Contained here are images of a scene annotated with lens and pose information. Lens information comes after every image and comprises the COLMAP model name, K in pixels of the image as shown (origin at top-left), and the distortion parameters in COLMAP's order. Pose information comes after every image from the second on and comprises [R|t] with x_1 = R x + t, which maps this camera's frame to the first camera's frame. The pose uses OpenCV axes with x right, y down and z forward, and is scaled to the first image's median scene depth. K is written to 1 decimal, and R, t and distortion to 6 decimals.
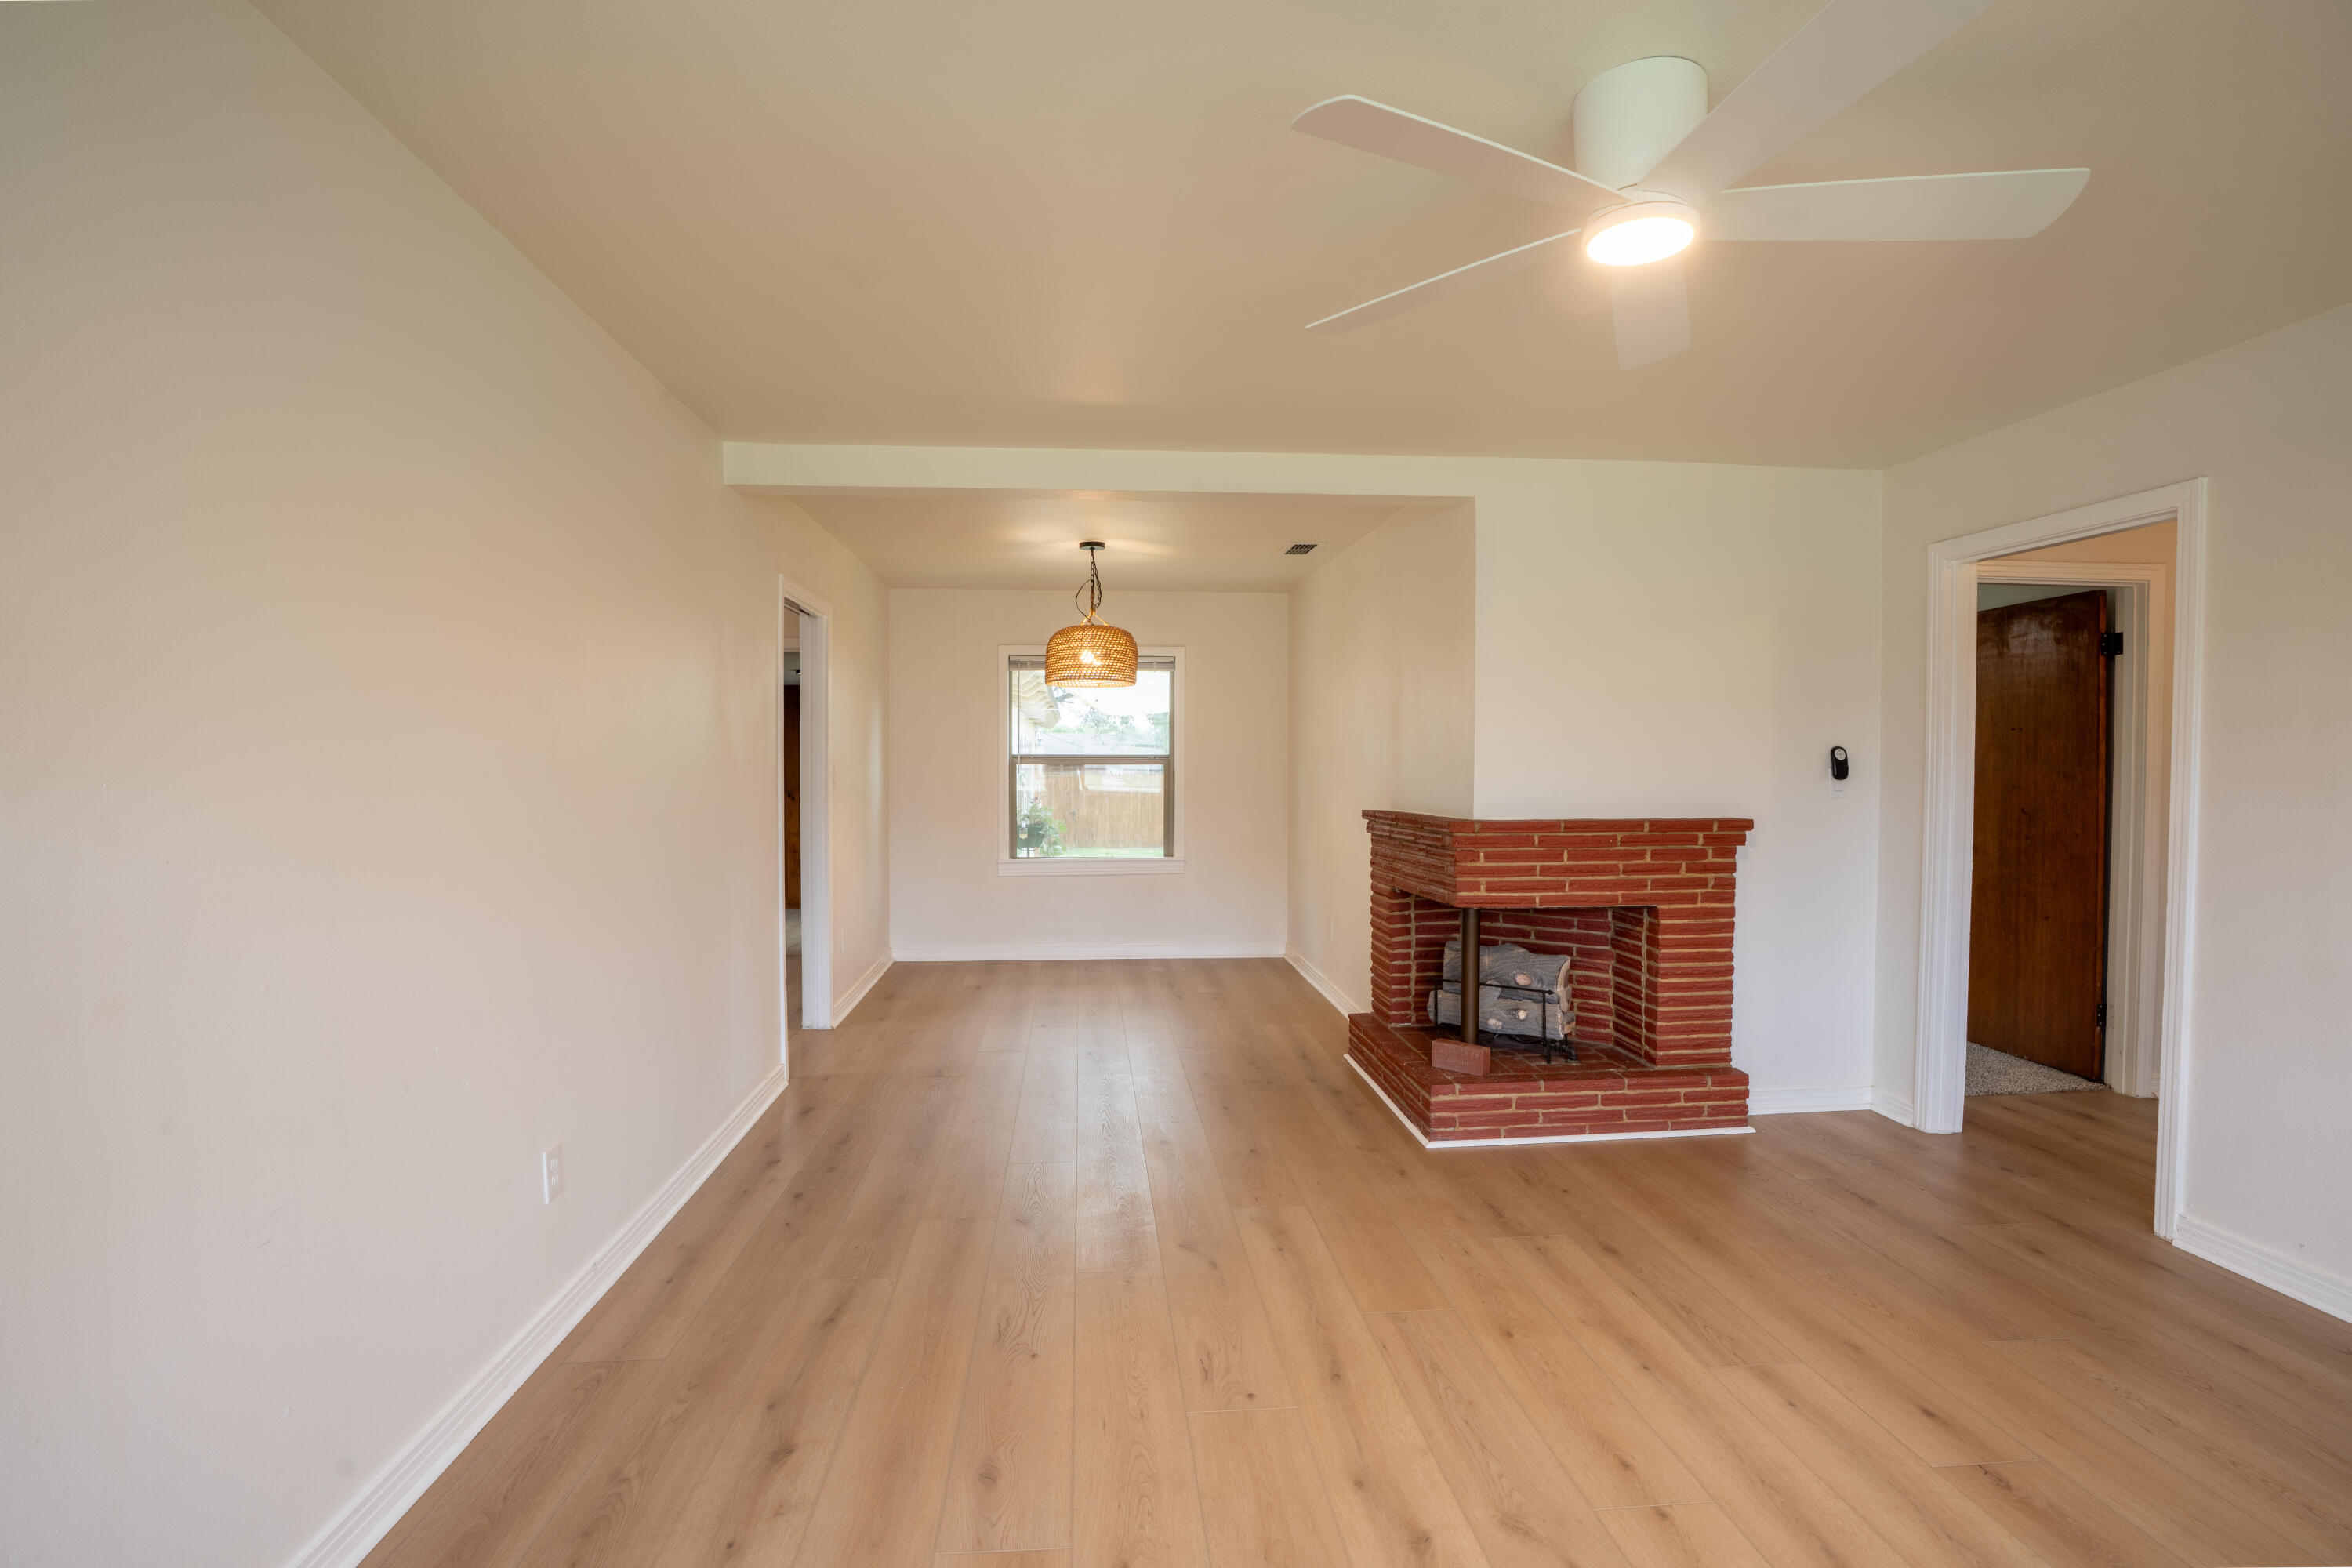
lens RADIAL K [[1095.9, 0, 1168.5], [0, 1095.9, 785.5], [0, 0, 1]] dist [-0.073707, 0.031058]
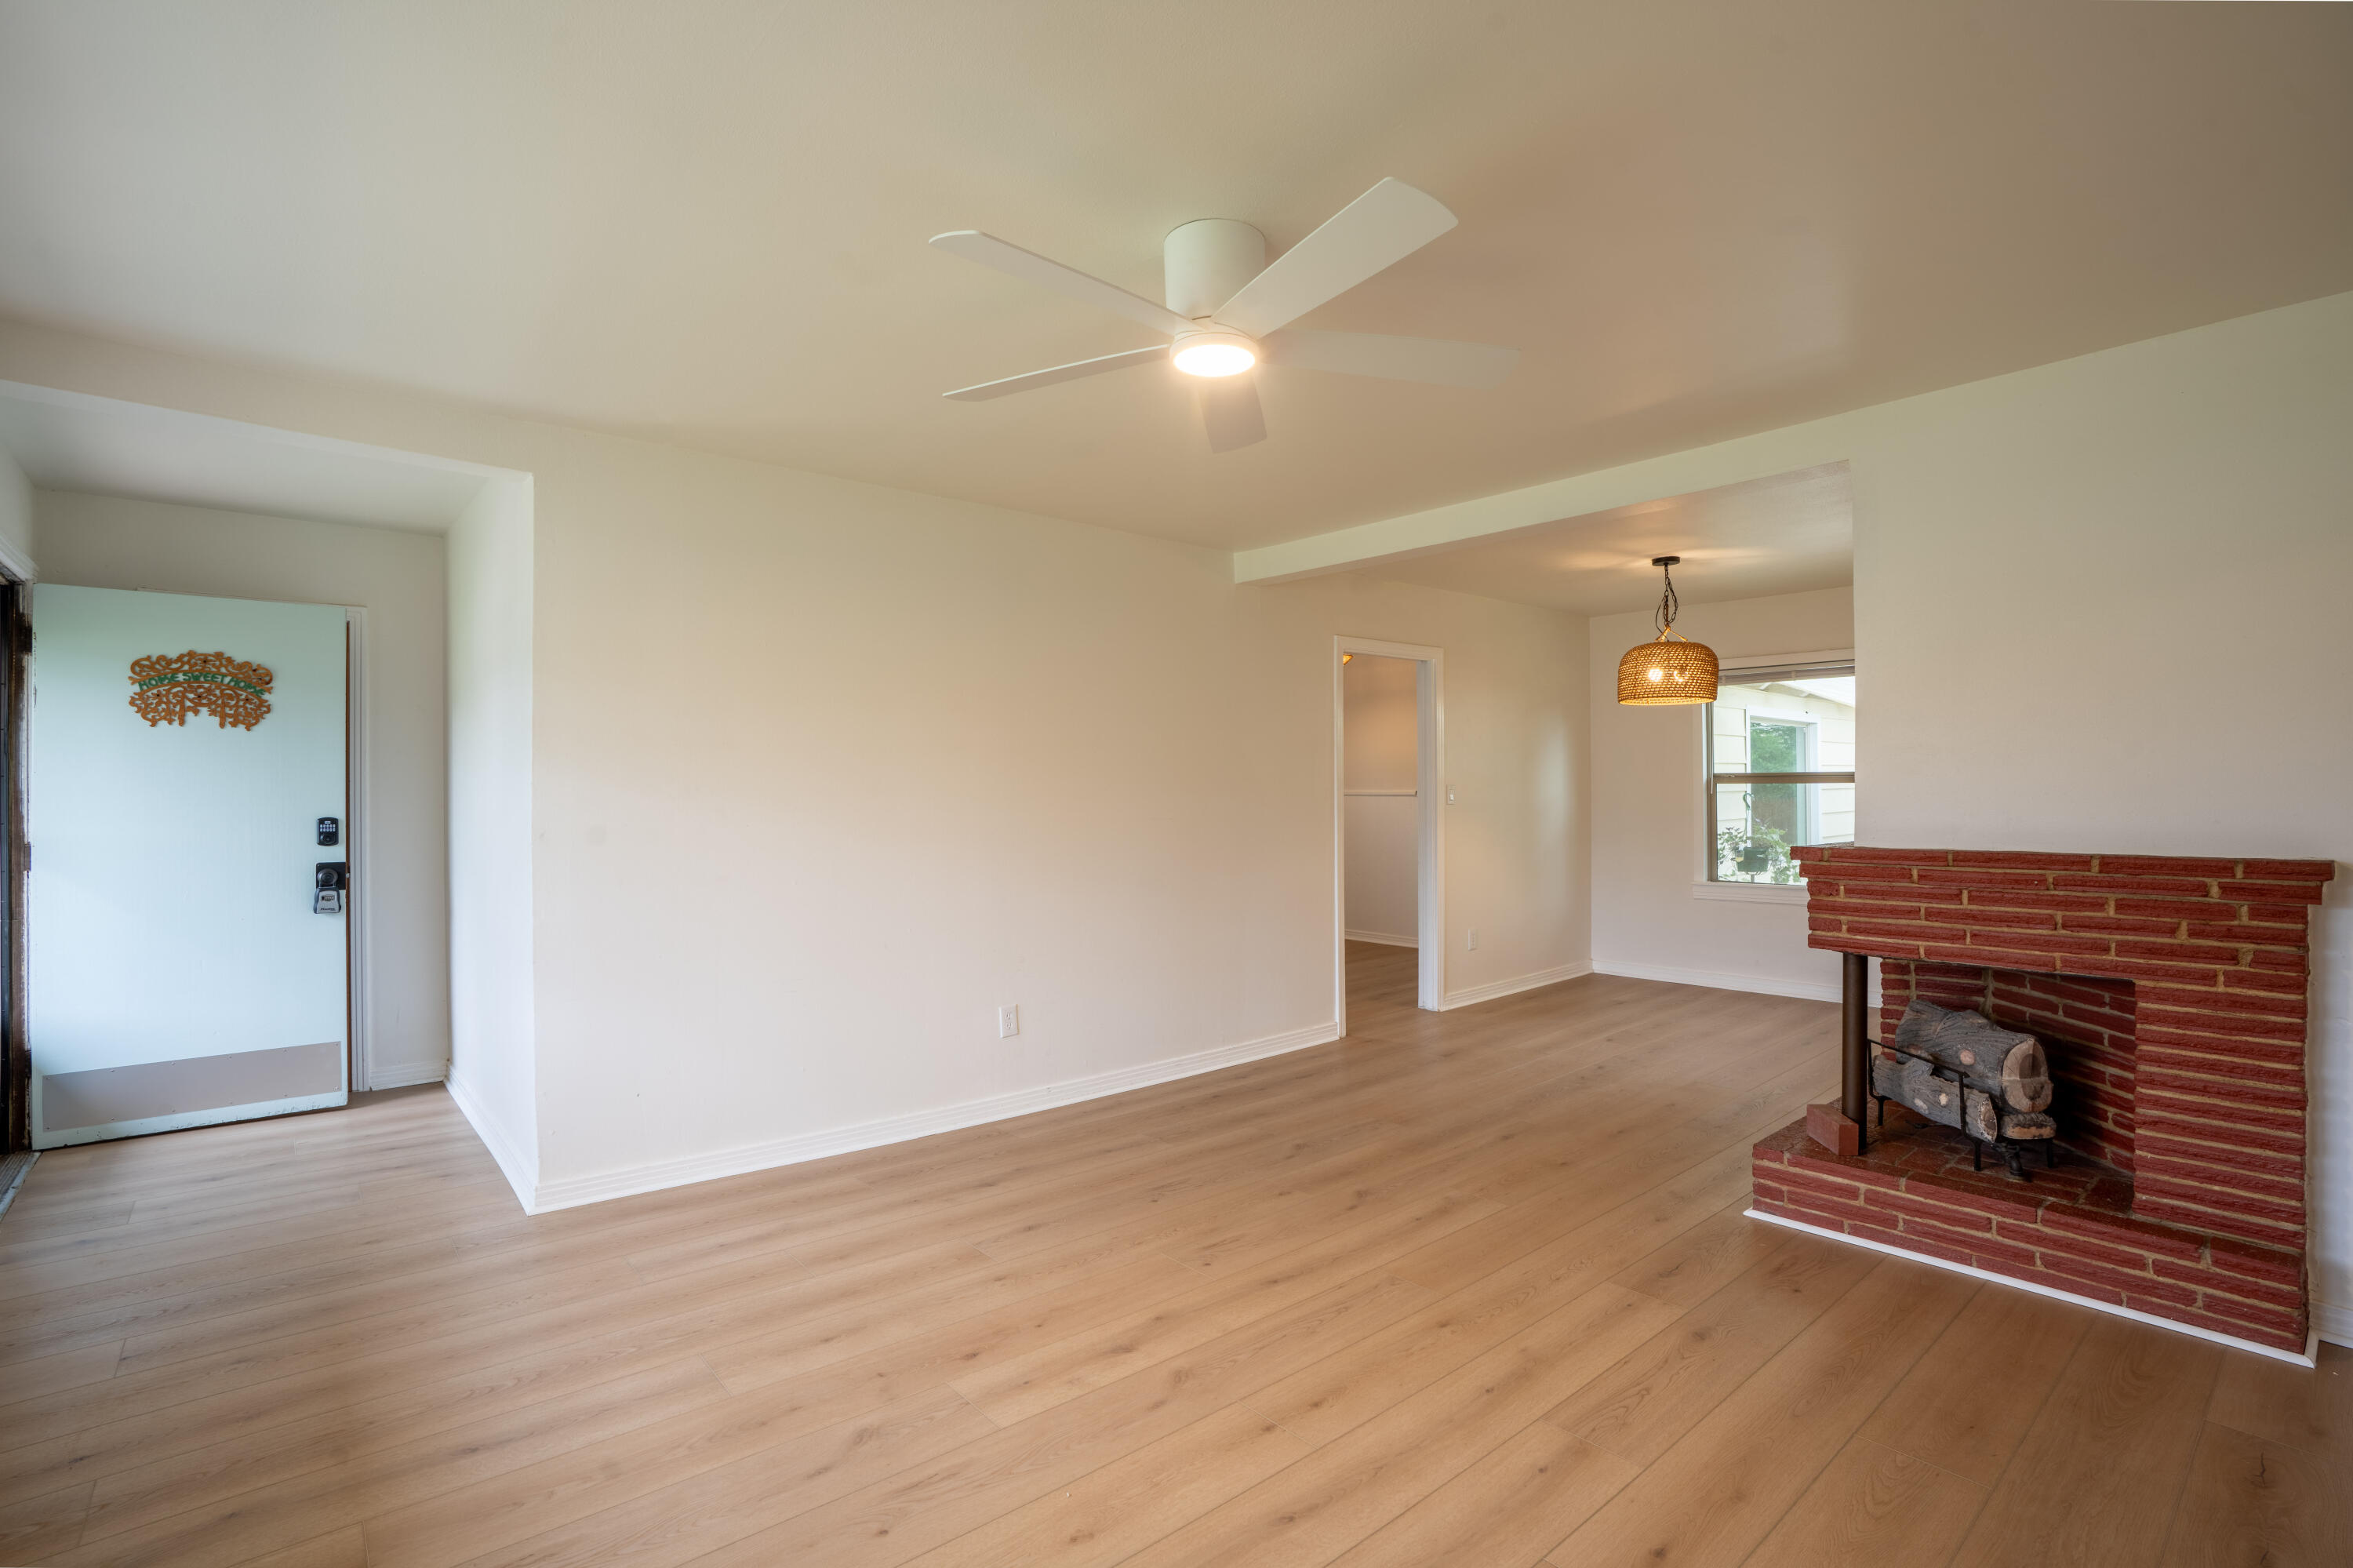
lens RADIAL K [[1096.4, 0, 1169.0], [0, 1096.4, 785.5], [0, 0, 1]] dist [-0.073707, 0.031058]
pose [[0.588989, -0.006192, -0.808118, 0.636084], [-0.009987, 0.999838, -0.014941, 0.002260], [0.808080, 0.016871, 0.588832, 0.098303]]
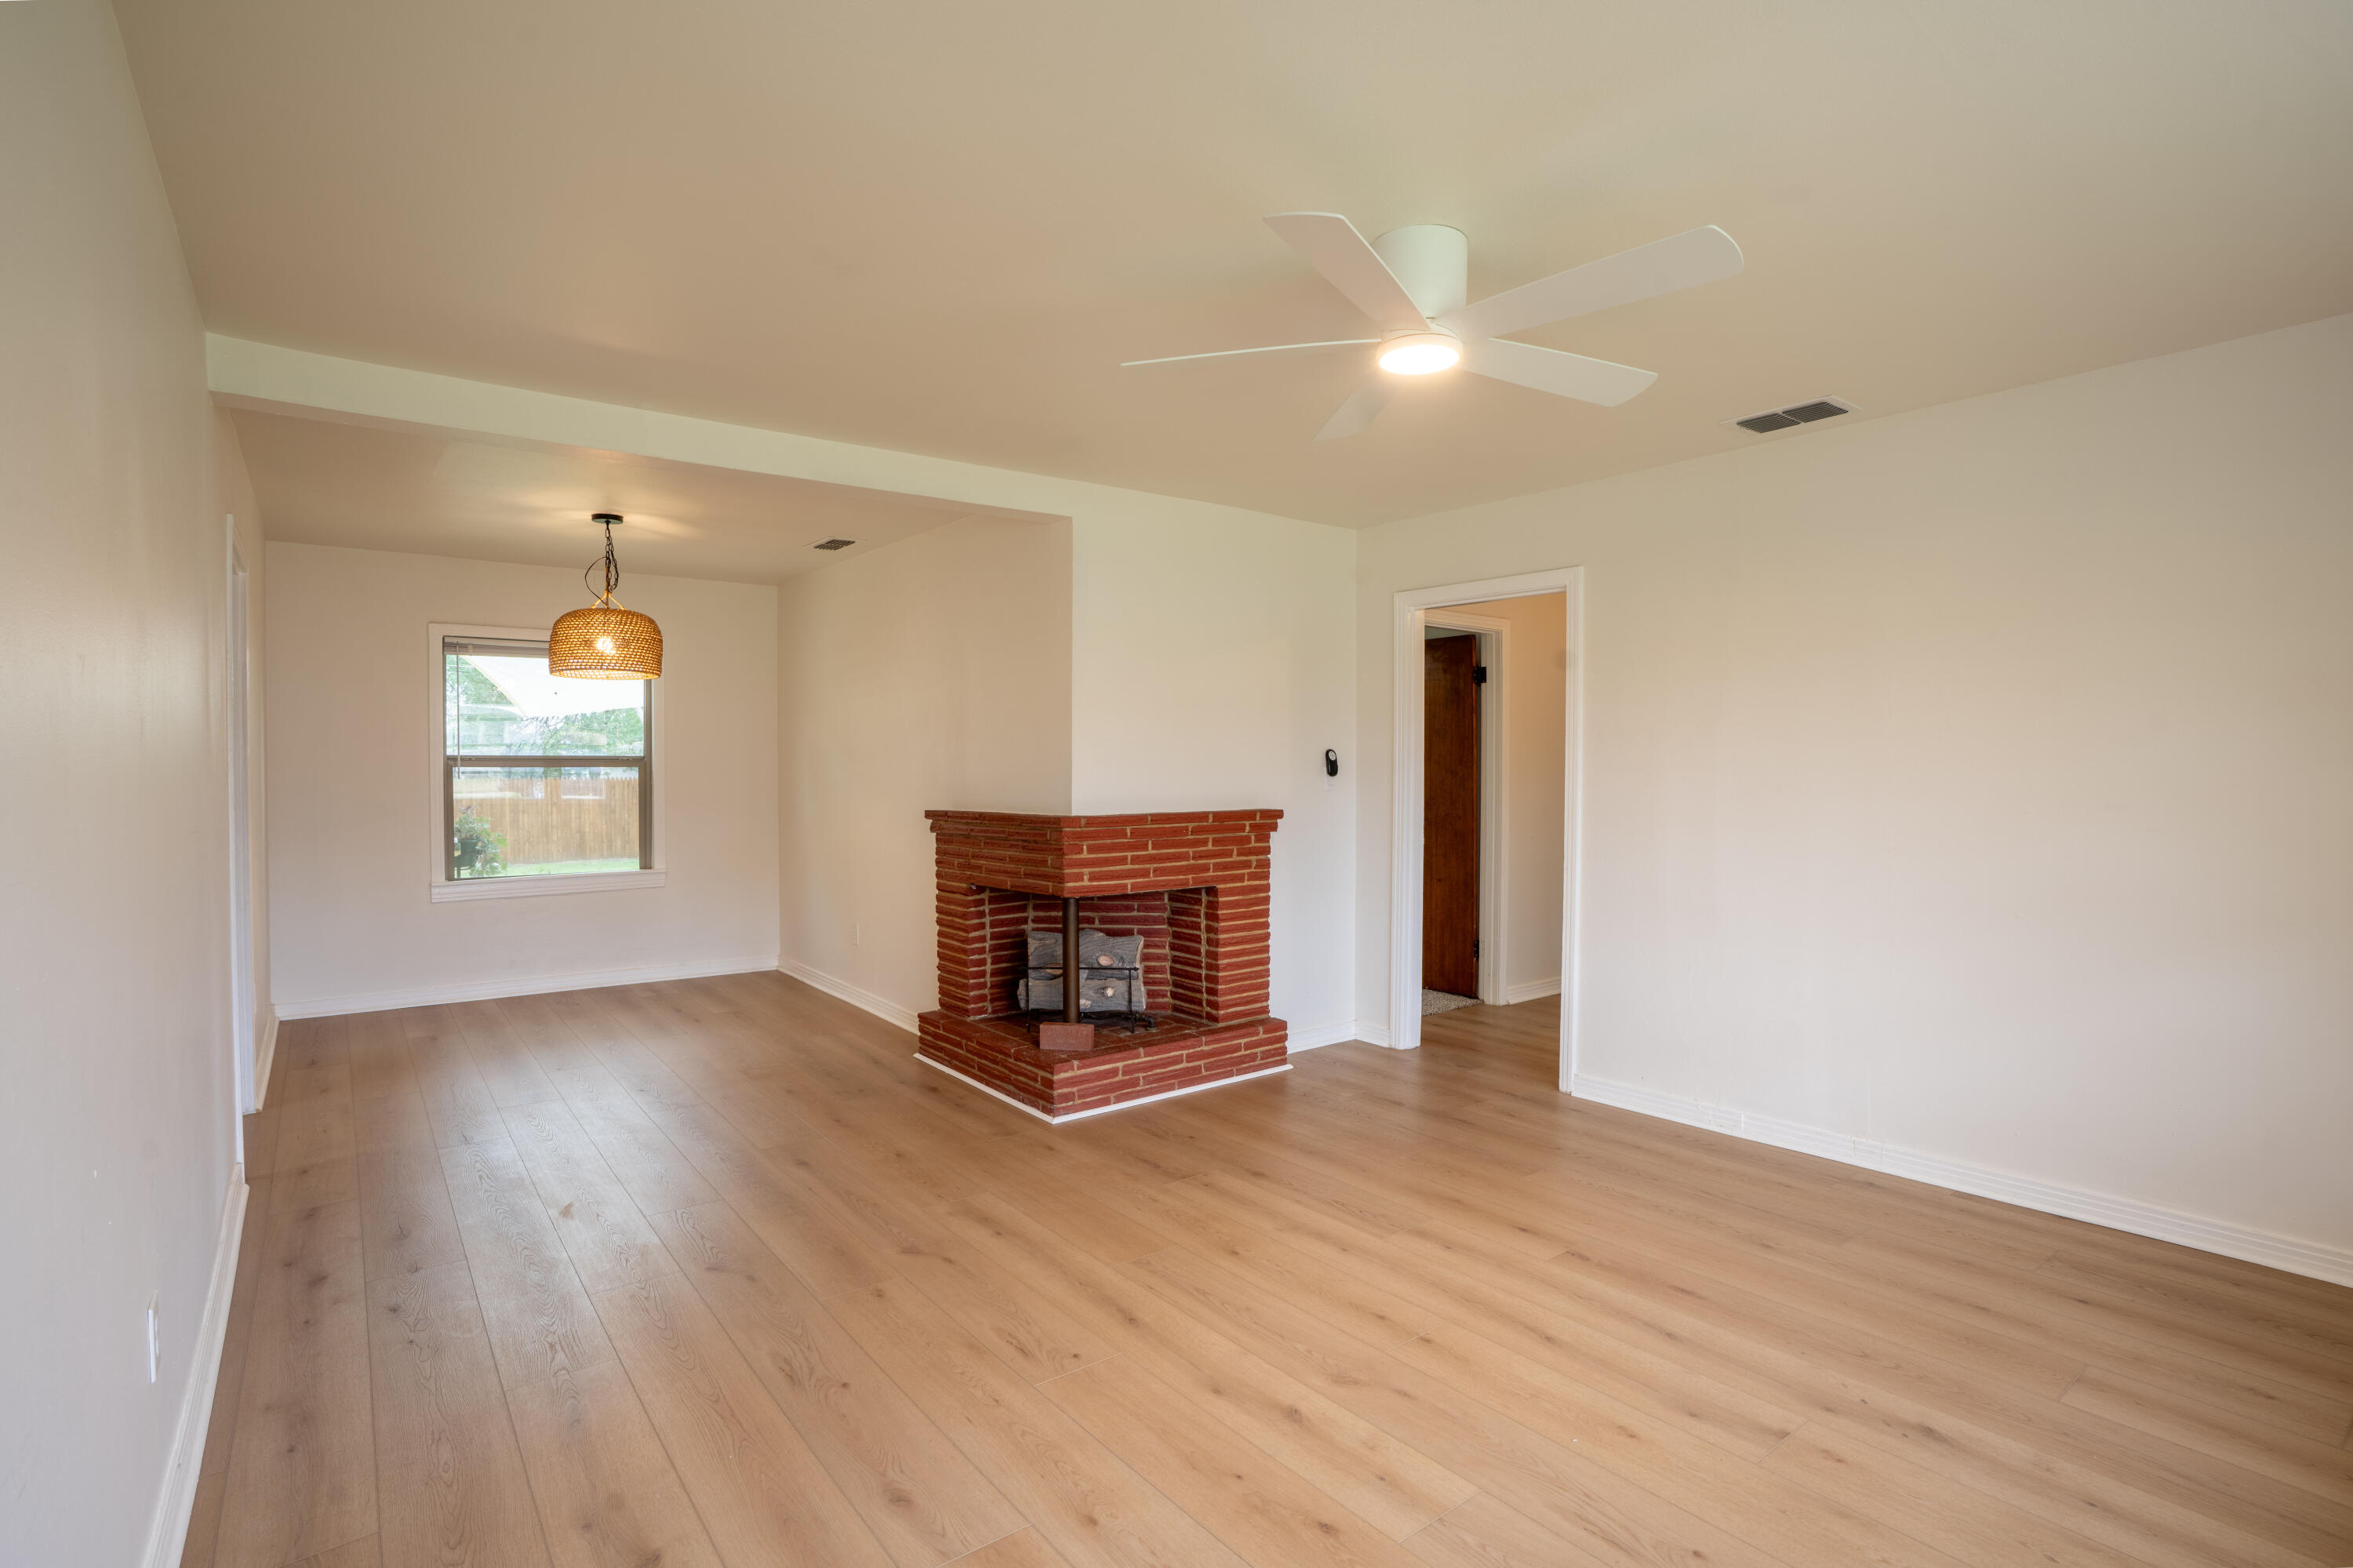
lens RADIAL K [[1118.5, 0, 1163.6], [0, 1118.5, 786.8], [0, 0, 1]] dist [-0.077375, 0.034501]
pose [[0.840598, -0.012376, 0.541519, -0.246076], [0.013112, 0.999911, 0.002499, 0.001154], [-0.541501, 0.005000, 0.840685, 0.019113]]
